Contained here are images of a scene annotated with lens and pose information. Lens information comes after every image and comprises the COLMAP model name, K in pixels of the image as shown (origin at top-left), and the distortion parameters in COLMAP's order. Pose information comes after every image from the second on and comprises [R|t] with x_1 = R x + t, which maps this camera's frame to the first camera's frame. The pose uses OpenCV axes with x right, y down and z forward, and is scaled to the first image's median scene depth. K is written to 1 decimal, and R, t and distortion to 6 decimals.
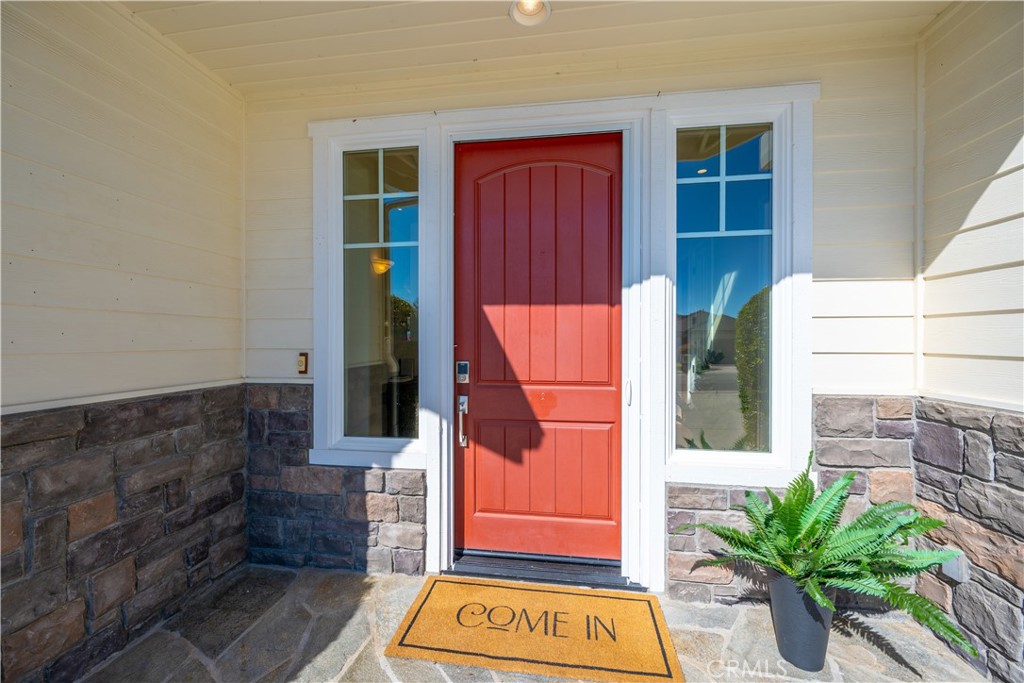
lens RADIAL K [[399.3, 0, 514.4], [0, 399.3, 341.1], [0, 0, 1]] dist [-0.001172, -0.000086]
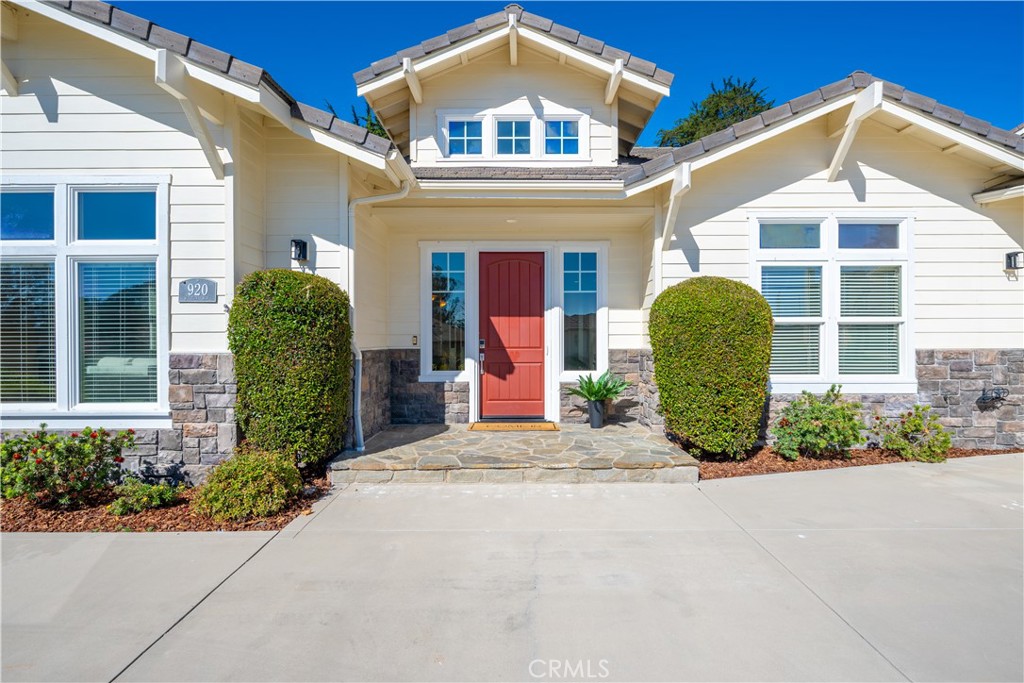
lens RADIAL K [[526.4, 0, 512.0], [0, 526.4, 341.5], [0, 0, 1]] dist [-0.002497, -0.000218]
pose [[0.990923, -0.002859, 0.134400, -0.394253], [0.002941, 0.999996, -0.000416, 0.067597], [-0.134398, 0.000807, 0.990927, -2.315653]]
